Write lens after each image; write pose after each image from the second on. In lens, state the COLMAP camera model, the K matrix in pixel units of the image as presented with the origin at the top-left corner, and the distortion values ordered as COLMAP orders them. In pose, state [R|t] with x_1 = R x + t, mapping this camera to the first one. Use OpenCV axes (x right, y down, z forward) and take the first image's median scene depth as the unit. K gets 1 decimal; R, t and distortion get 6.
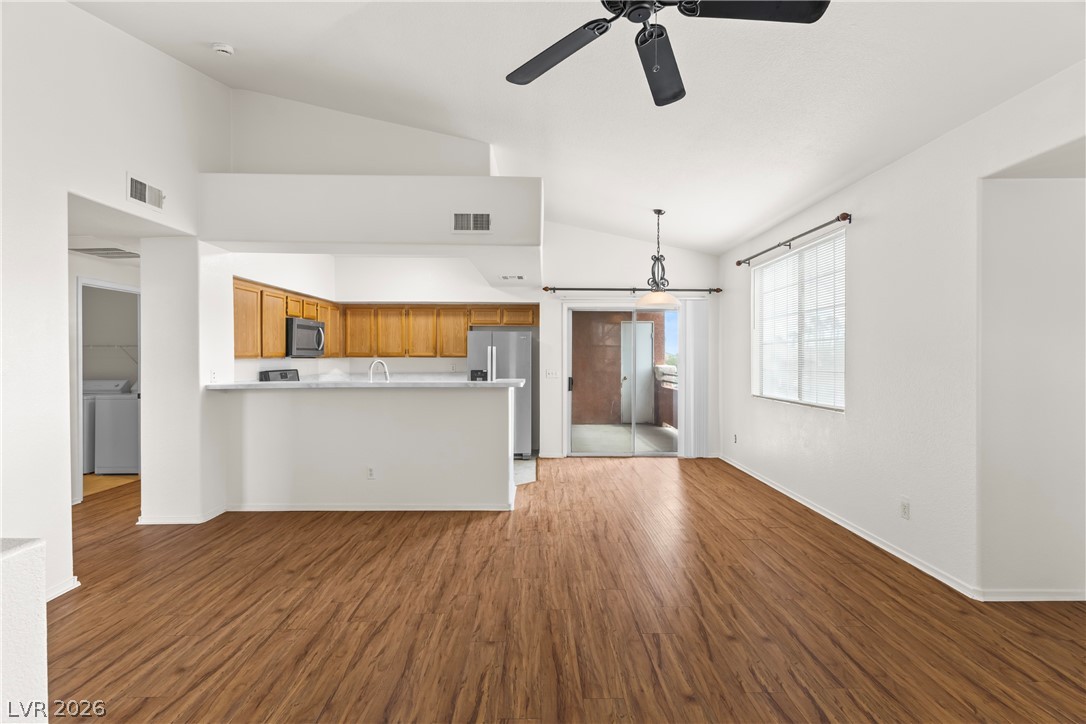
lens RADIAL K [[513.1, 0, 543.8], [0, 513.1, 359.1], [0, 0, 1]] dist [-0.001160, 0.002661]
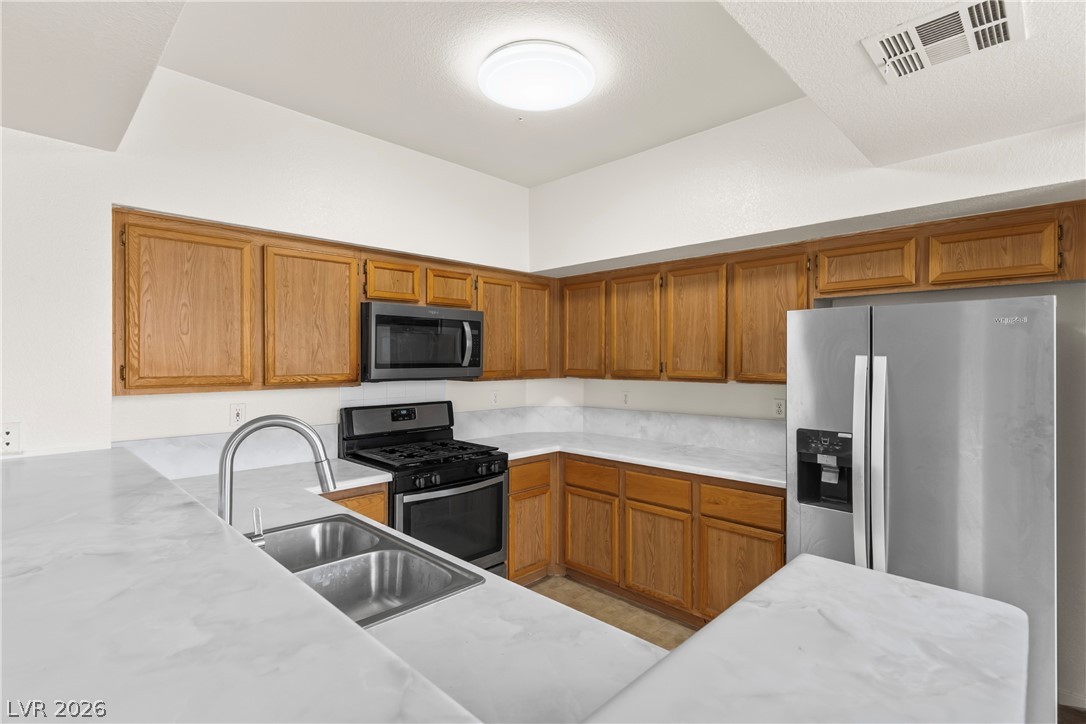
lens RADIAL K [[513.1, 0, 543.6], [0, 513.1, 359.4], [0, 0, 1]] dist [-0.001160, 0.002661]
pose [[0.707720, -0.002747, -0.706488, -0.040009], [-0.003535, 0.999966, -0.007429, -0.032252], [0.706484, 0.007755, 0.707687, 1.049353]]
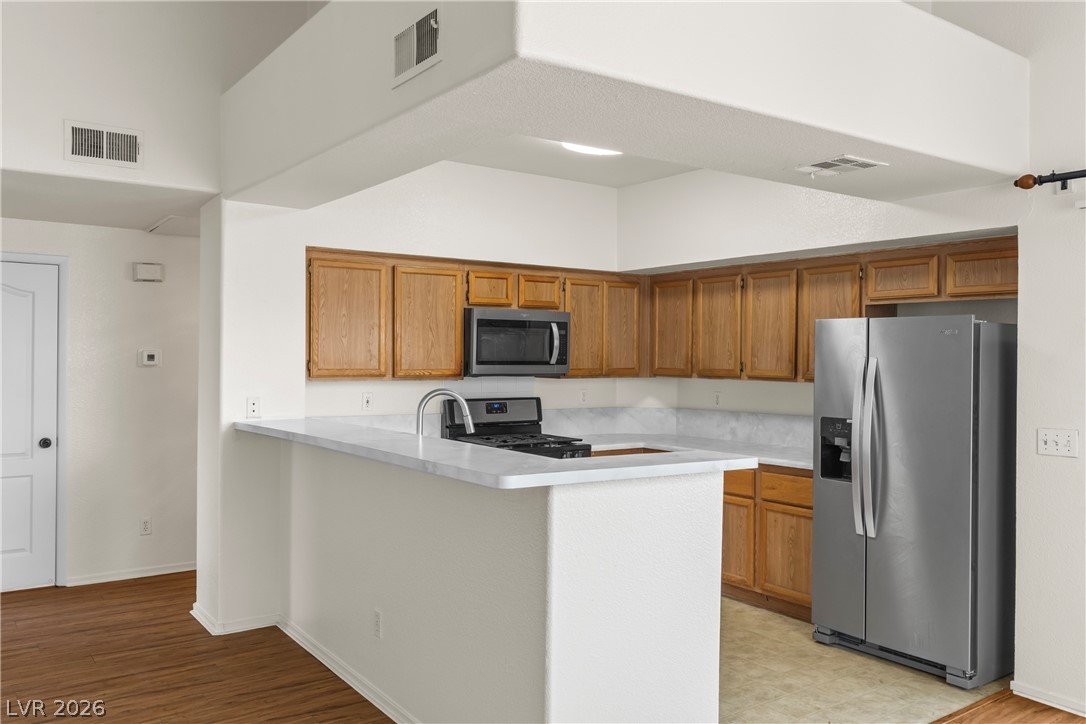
lens RADIAL K [[843.8, 0, 542.6], [0, 843.8, 360.1], [0, 0, 1]] dist [0.001638, 0.000634]
pose [[0.574091, 0.005242, -0.818774, 0.435843], [-0.012349, 0.999921, -0.002257, -0.030223], [0.818698, 0.011407, 0.574111, 0.717480]]
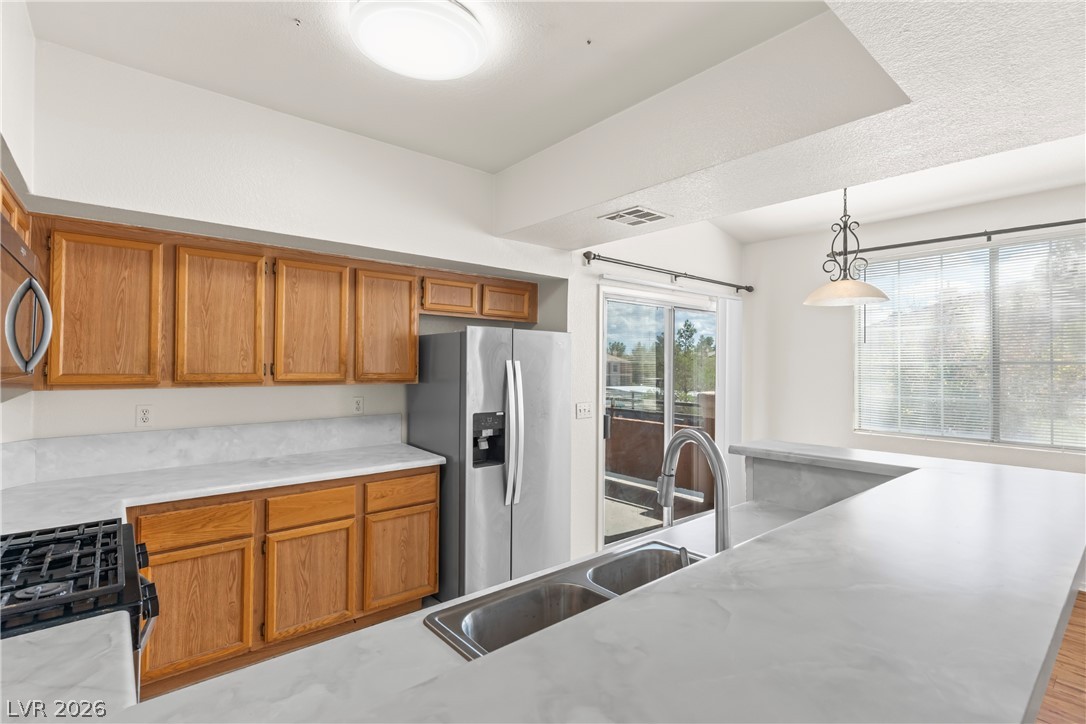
lens RADIAL K [[513.1, 0, 544.3], [0, 513.1, 359.9], [0, 0, 1]] dist [-0.001160, 0.002661]
pose [[0.769363, 0.008995, 0.638749, -0.610314], [-0.004534, 0.999953, -0.008621, -0.034907], [-0.638796, 0.003737, 0.769367, 0.996050]]
